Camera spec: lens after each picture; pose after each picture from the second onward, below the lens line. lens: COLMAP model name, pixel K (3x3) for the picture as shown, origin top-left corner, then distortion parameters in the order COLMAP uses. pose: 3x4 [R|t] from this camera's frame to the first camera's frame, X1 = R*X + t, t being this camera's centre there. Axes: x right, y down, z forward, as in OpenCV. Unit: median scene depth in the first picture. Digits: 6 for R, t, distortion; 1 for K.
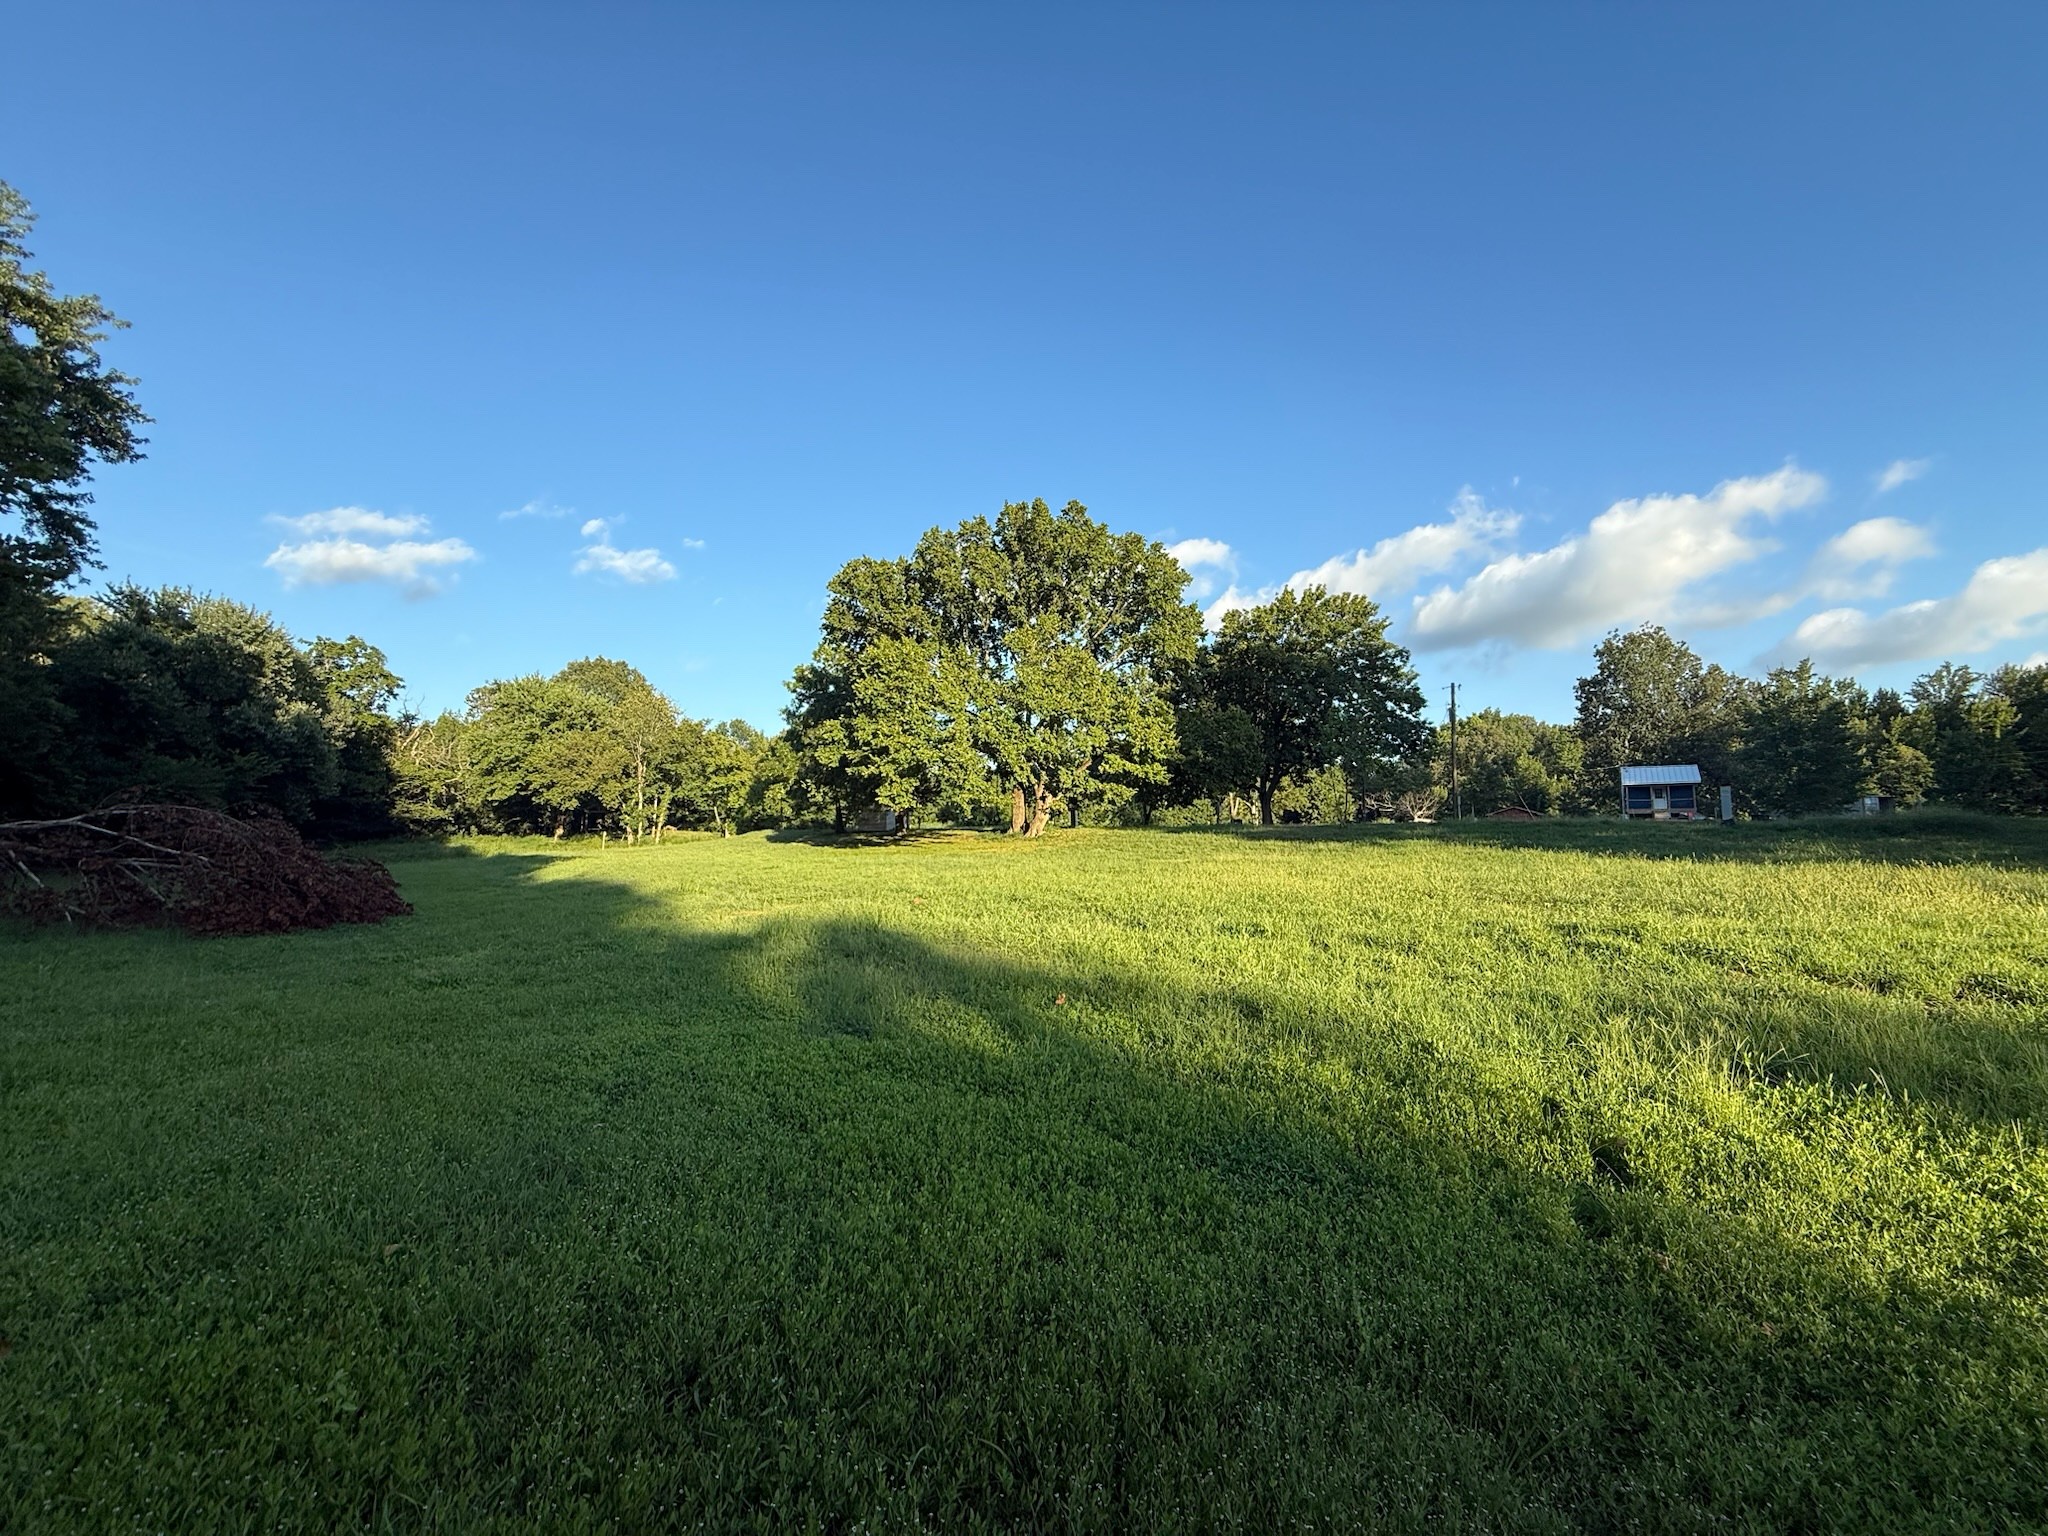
lens RADIAL K [[812.4, 0, 1020.5], [0, 812.4, 761.9], [0, 0, 1]] dist [-0.000900, -0.000218]
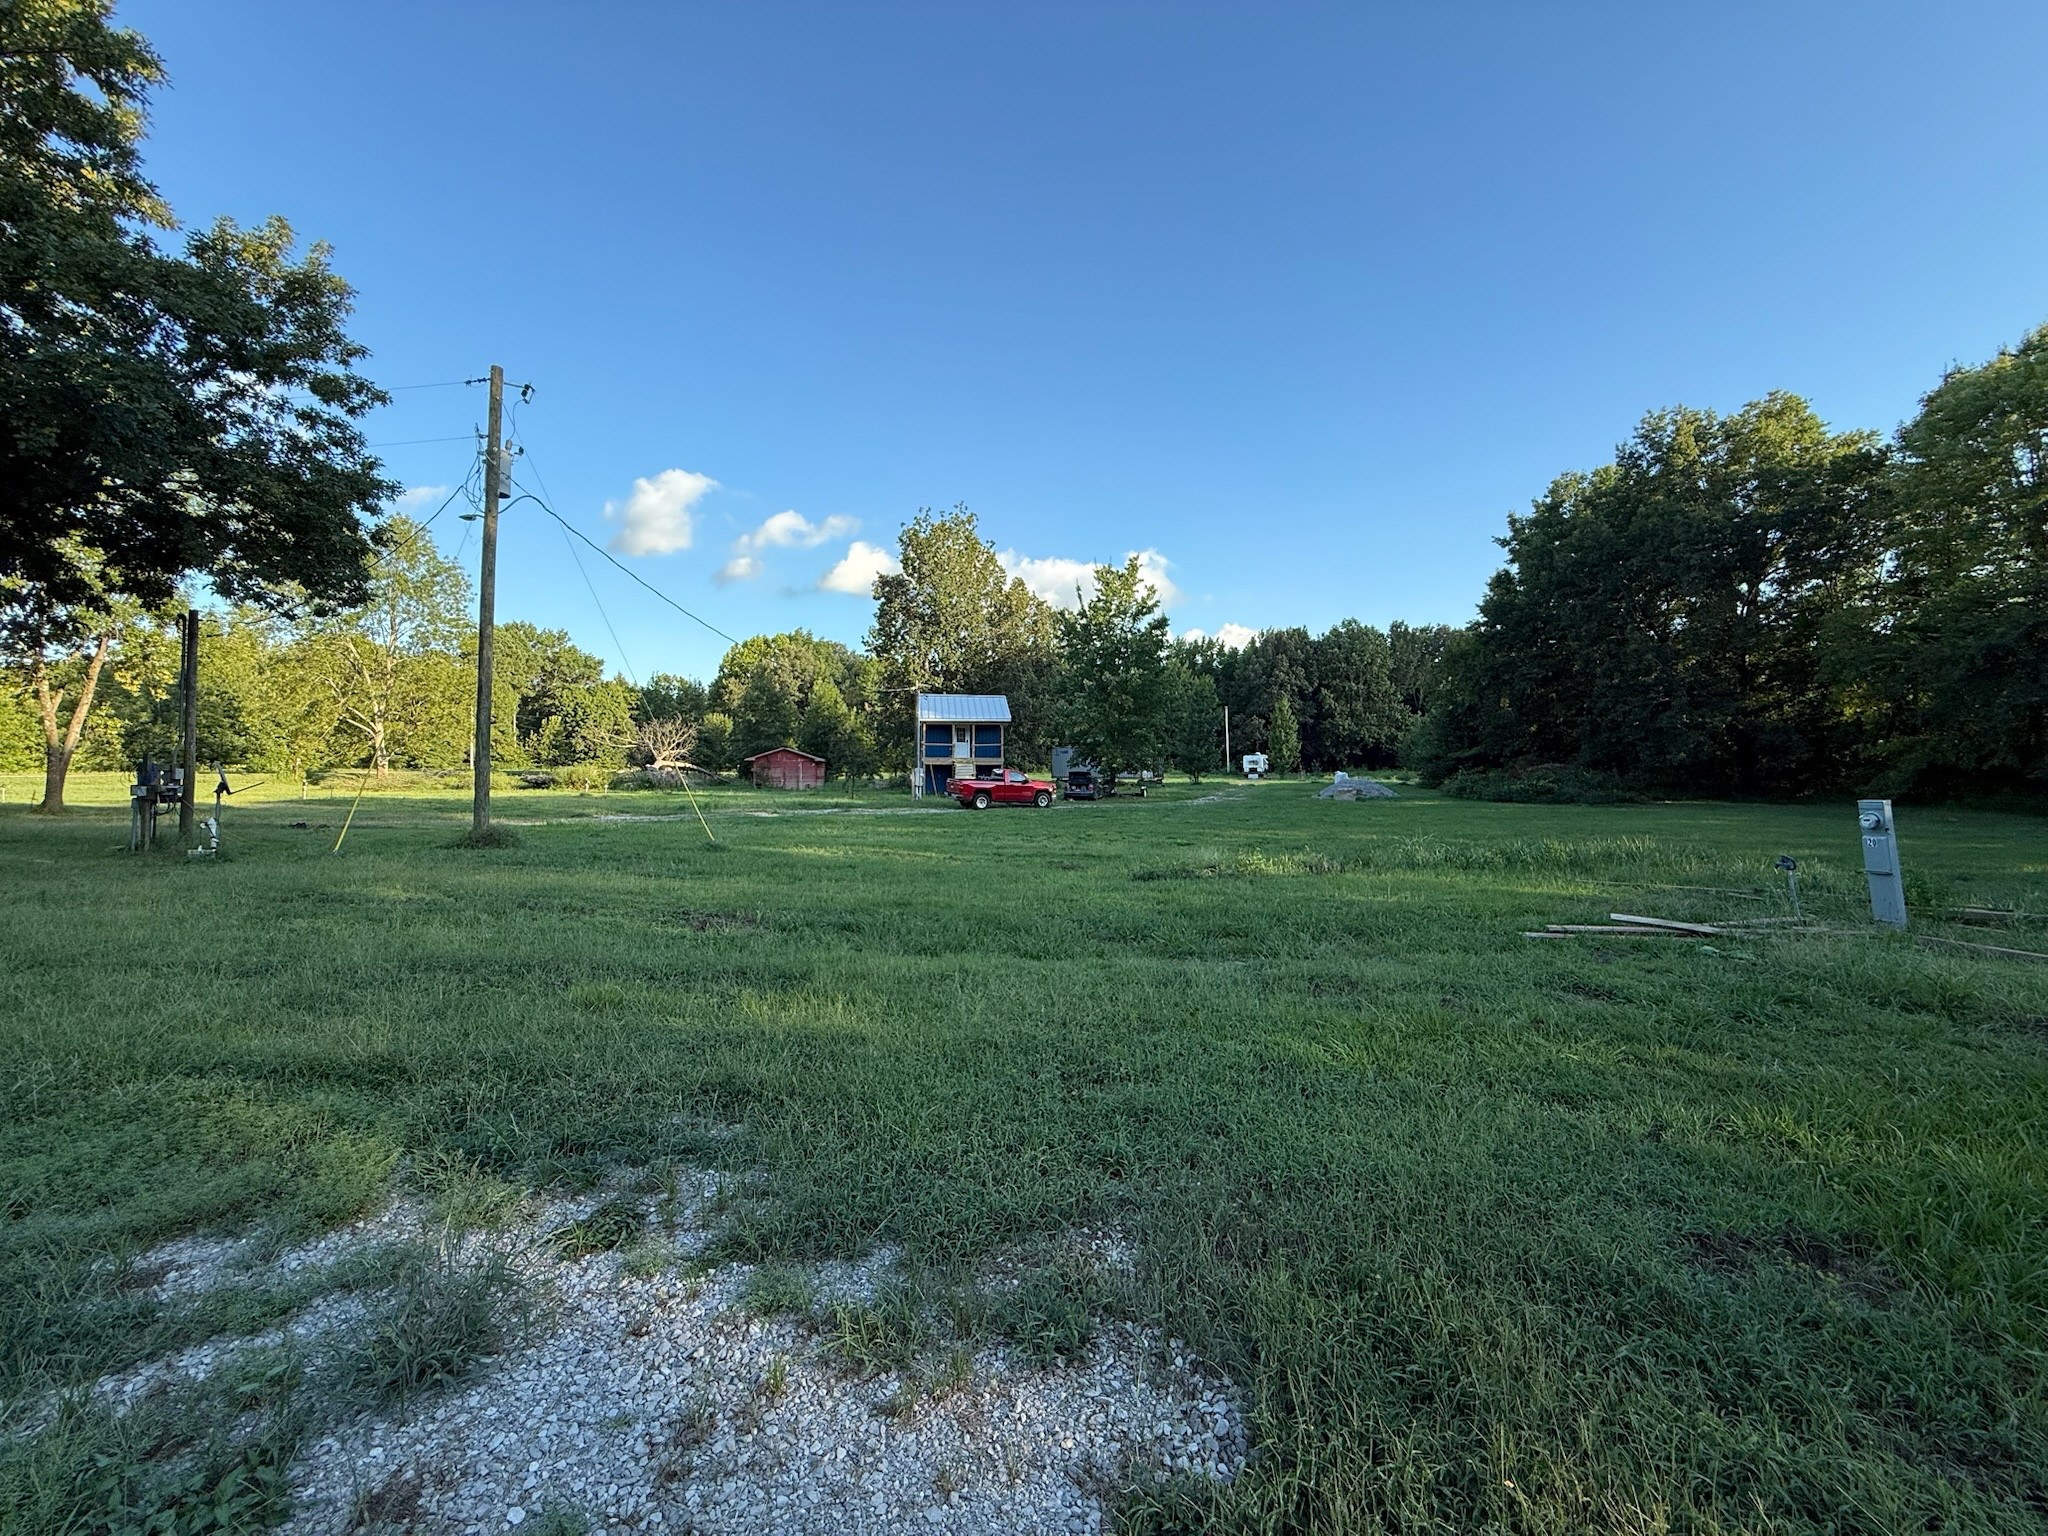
lens RADIAL K [[812.4, 0, 1016.4], [0, 812.4, 766.5], [0, 0, 1]] dist [-0.000900, -0.000218]
pose [[0.725769, 0.001618, 0.687936, 0.343137], [-0.066749, 0.995445, 0.068078, 0.015453], [-0.684692, -0.095328, 0.722571, 0.463012]]
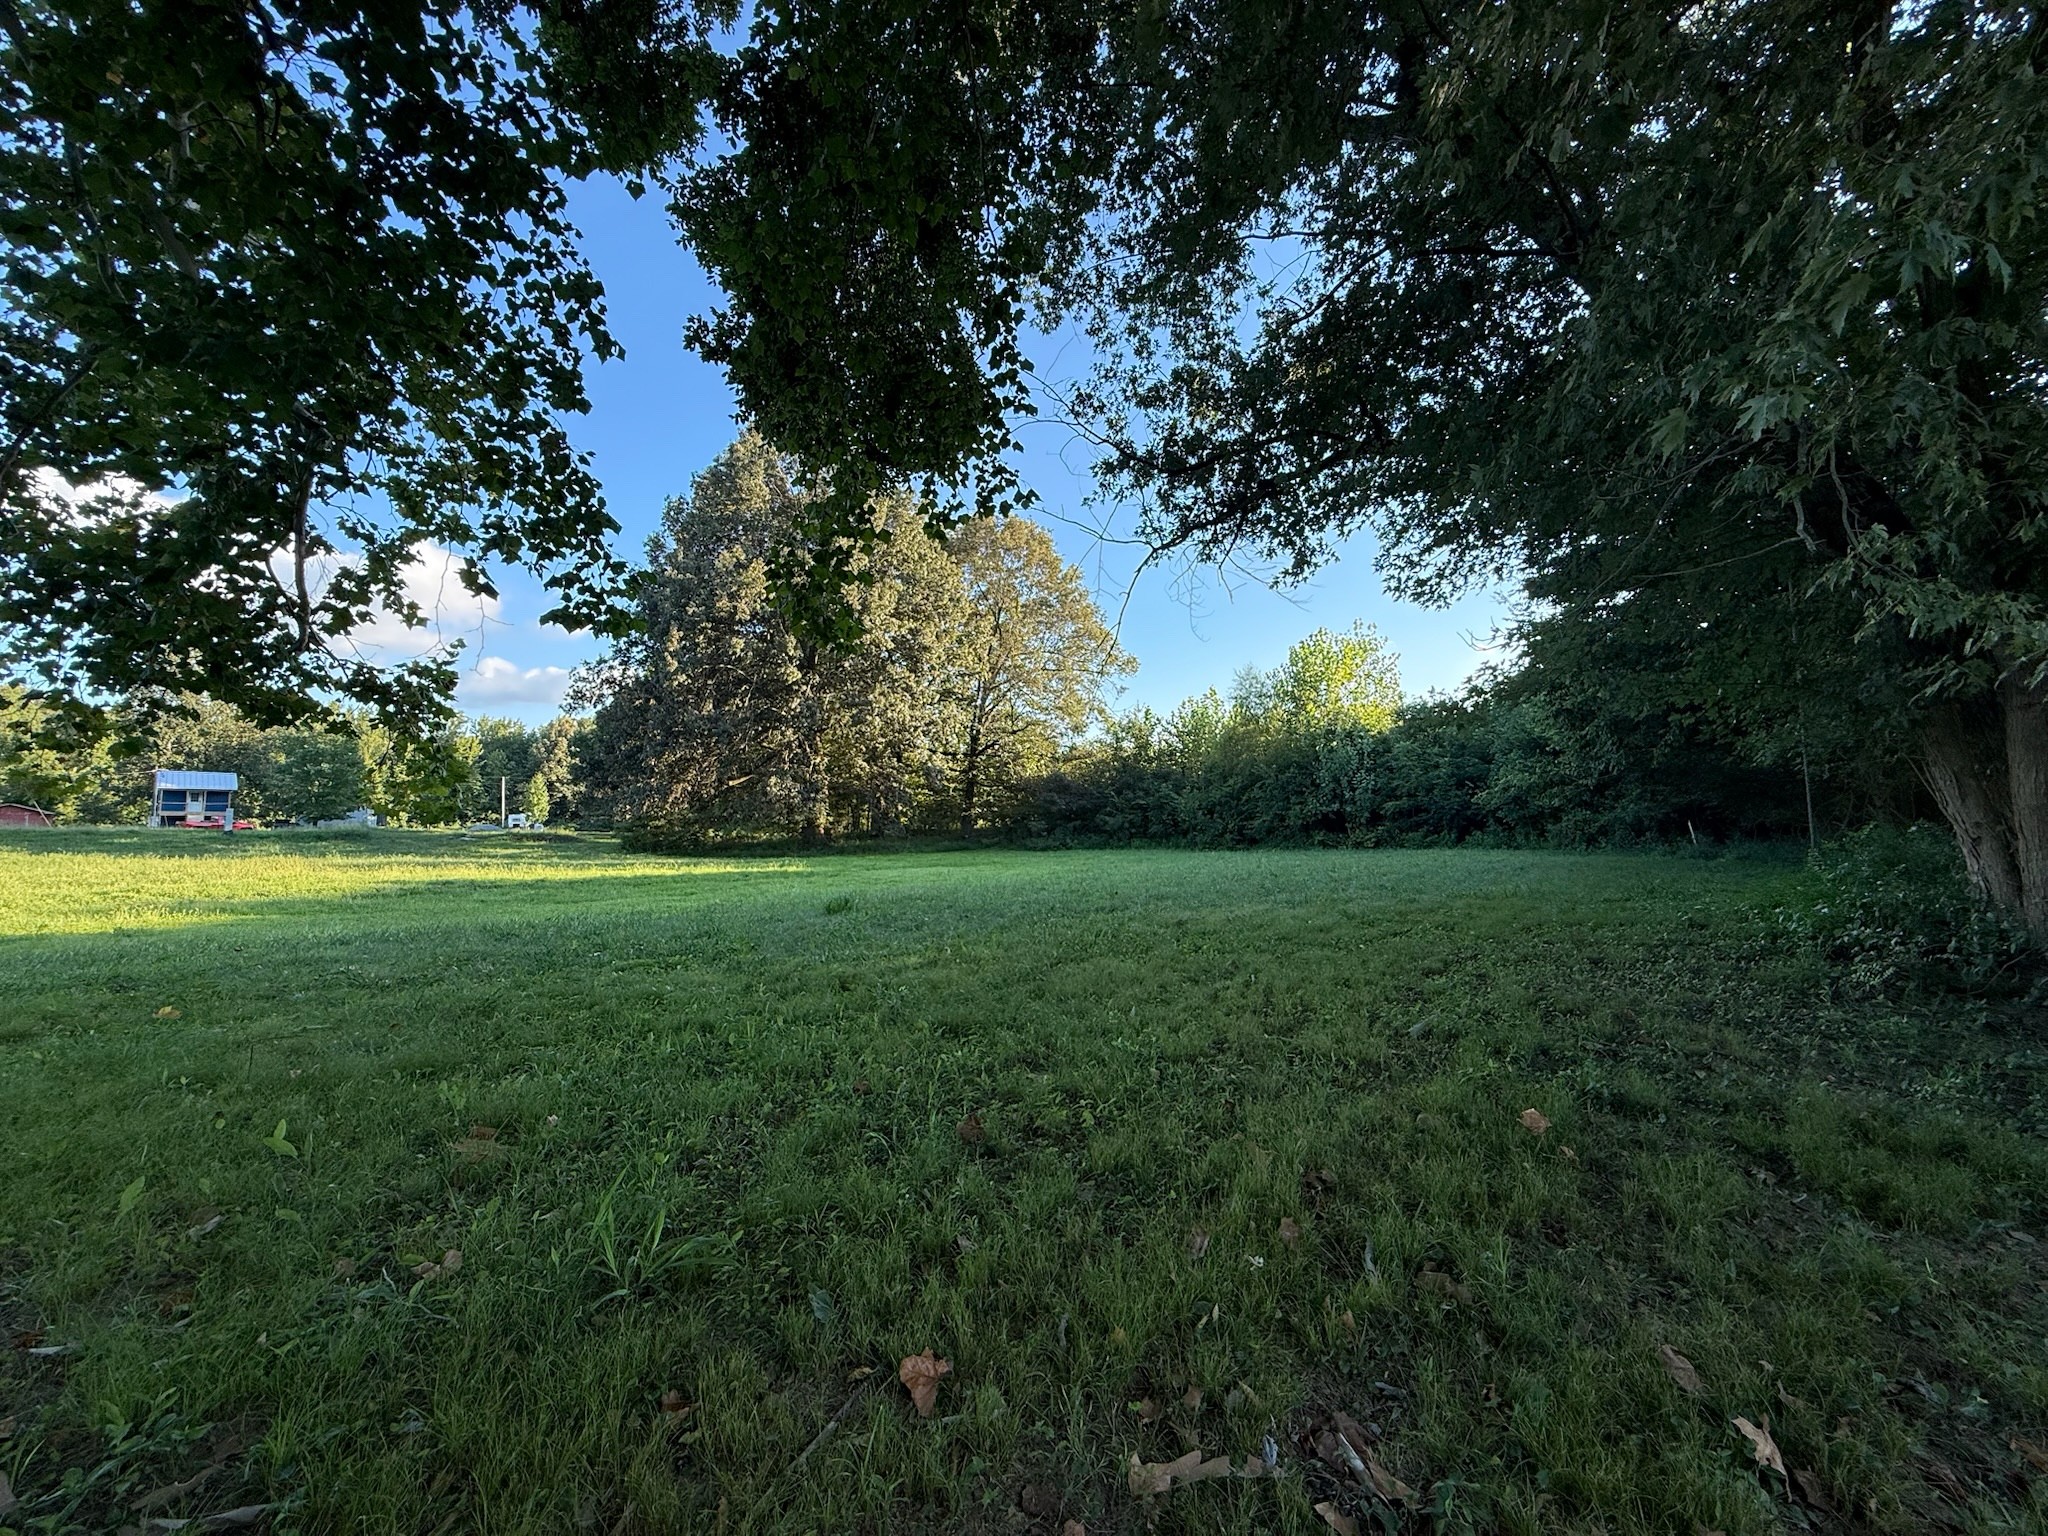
lens RADIAL K [[812.4, 0, 1017.7], [0, 812.4, 764.0], [0, 0, 1]] dist [-0.000900, -0.000218]
pose [[0.119558, 0.079056, 0.989675, -0.154500], [-0.086249, 0.993883, -0.068972, -0.024676], [-0.989074, -0.077112, 0.125646, -0.213594]]
